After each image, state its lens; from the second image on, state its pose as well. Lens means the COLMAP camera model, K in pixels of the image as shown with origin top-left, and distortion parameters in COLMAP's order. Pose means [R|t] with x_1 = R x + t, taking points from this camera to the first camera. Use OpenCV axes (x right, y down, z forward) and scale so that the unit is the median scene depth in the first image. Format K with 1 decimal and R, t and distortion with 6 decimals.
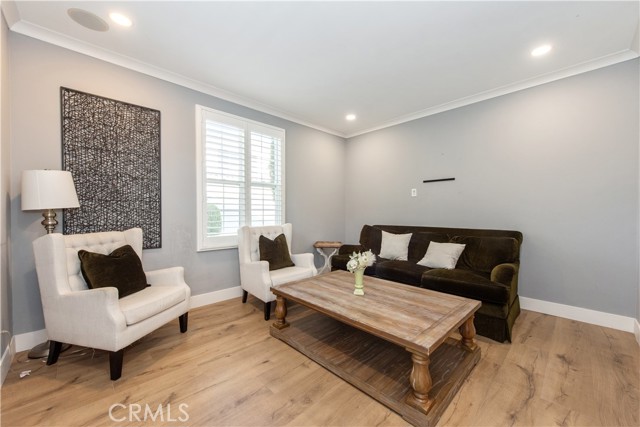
lens RADIAL K [[255.5, 0, 321.3], [0, 255.5, 212.4], [0, 0, 1]] dist [0.012933, -0.002361]
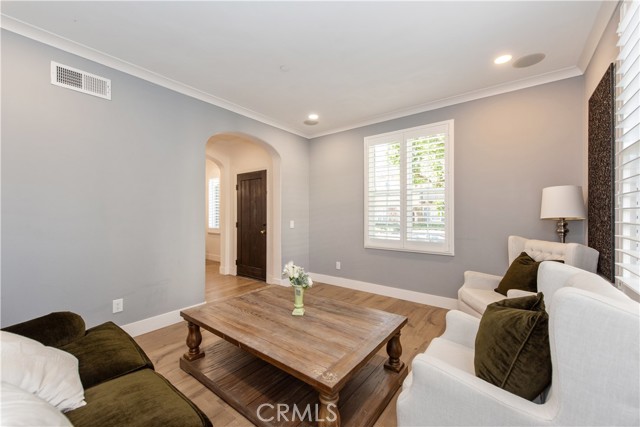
lens RADIAL K [[255.5, 0, 324.6], [0, 255.5, 212.5], [0, 0, 1]] dist [0.012933, -0.002361]
pose [[-0.990533, -0.001597, -0.137263, 0.162904], [-0.001685, 0.999998, 0.000527, -0.037216], [0.137261, 0.000753, -0.990535, 1.730164]]
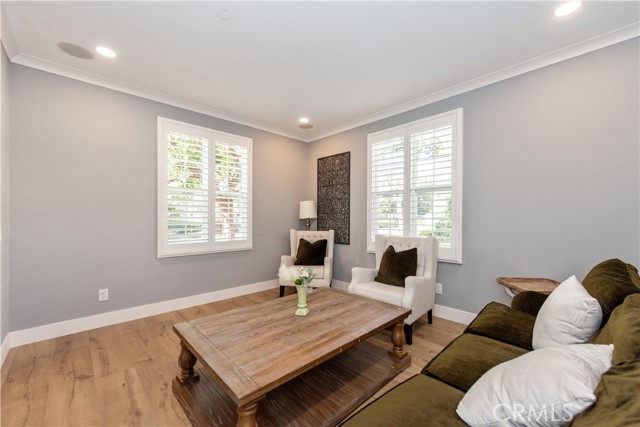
lens RADIAL K [[255.5, 0, 317.9], [0, 255.5, 217.5], [0, 0, 1]] dist [0.012933, -0.002361]
pose [[-0.027146, -0.001426, -0.999630, 0.943485], [-0.003793, 0.999992, -0.001323, -0.016886], [0.999624, 0.003756, -0.027151, 0.975943]]
